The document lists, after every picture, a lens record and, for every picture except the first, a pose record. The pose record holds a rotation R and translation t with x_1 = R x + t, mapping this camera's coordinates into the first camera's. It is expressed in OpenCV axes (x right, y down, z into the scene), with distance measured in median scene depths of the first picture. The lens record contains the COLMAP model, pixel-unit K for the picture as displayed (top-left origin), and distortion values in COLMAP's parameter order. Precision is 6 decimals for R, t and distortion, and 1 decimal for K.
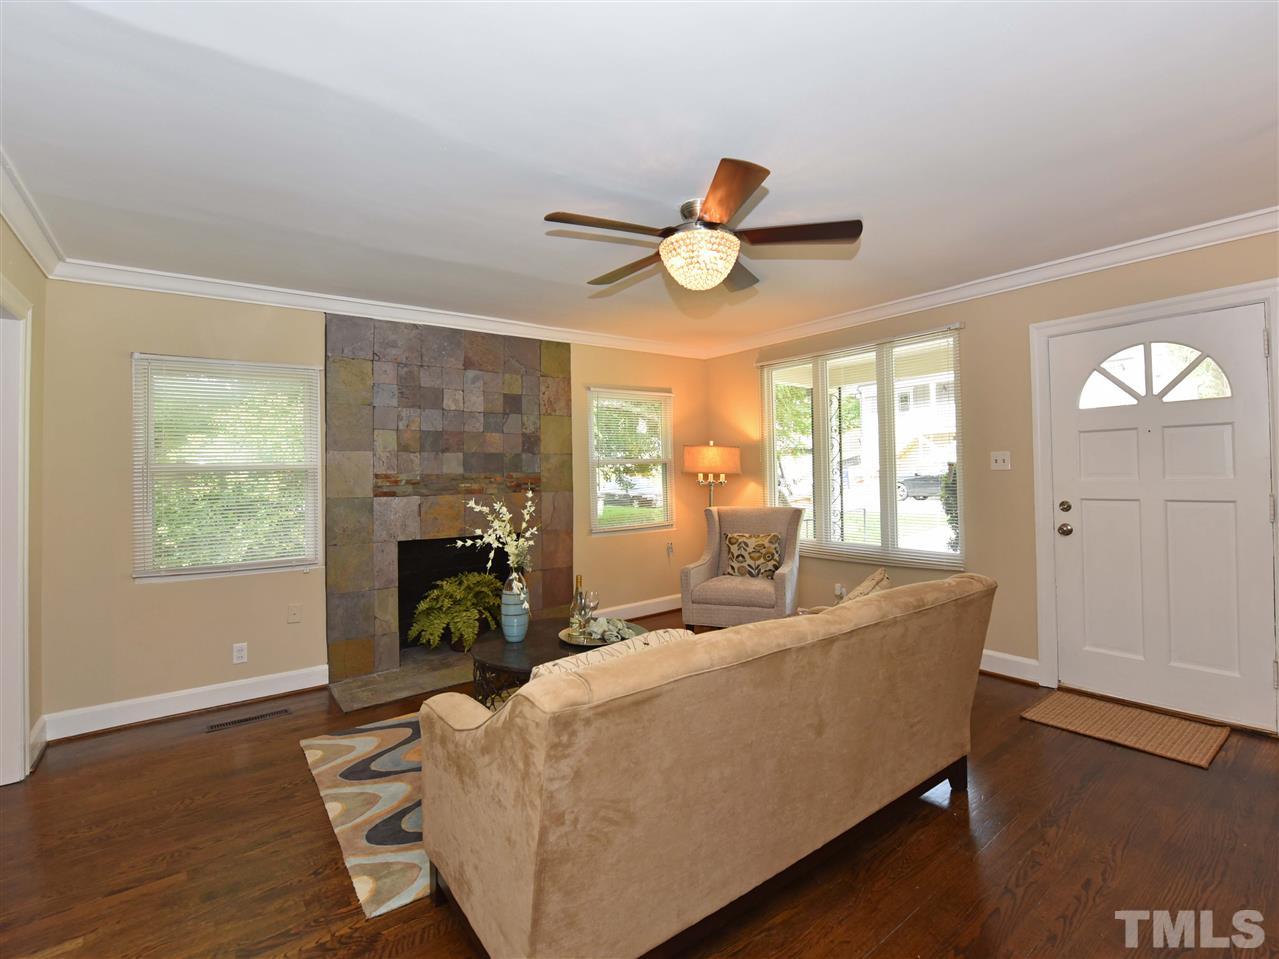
lens RADIAL K [[590.1, 0, 637.6], [0, 590.1, 463.2], [0, 0, 1]] dist [-0.023562, -0.000534]
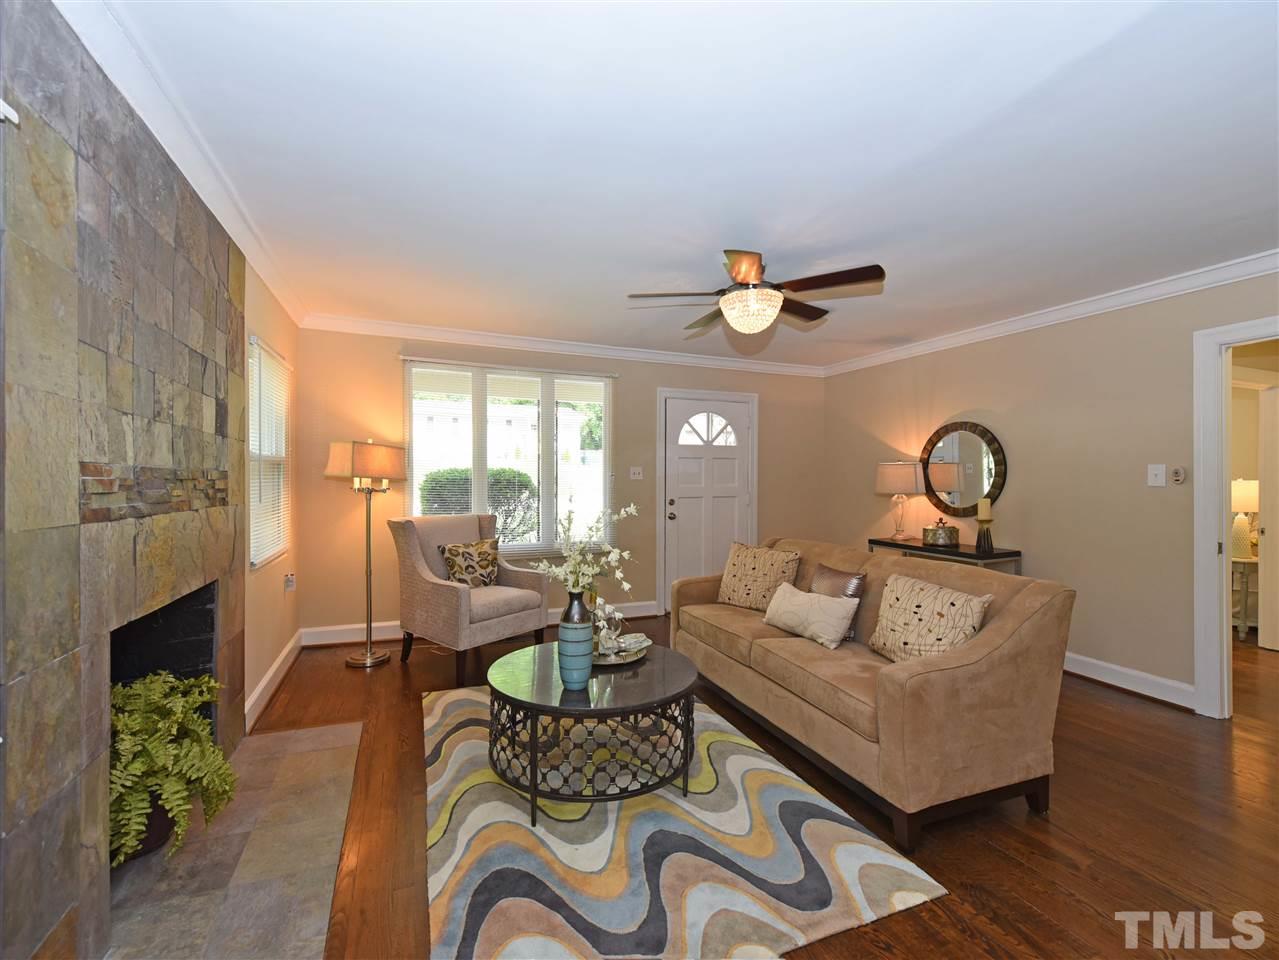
lens RADIAL K [[550.3, 0, 628.2], [0, 550.3, 477.6], [0, 0, 1]] dist [0.001255, 0.000003]
pose [[0.263679, 0.020135, 0.964400, -0.612622], [-0.025125, 0.999586, -0.014001, 0.022051], [-0.964283, -0.020539, 0.264075, 0.536890]]
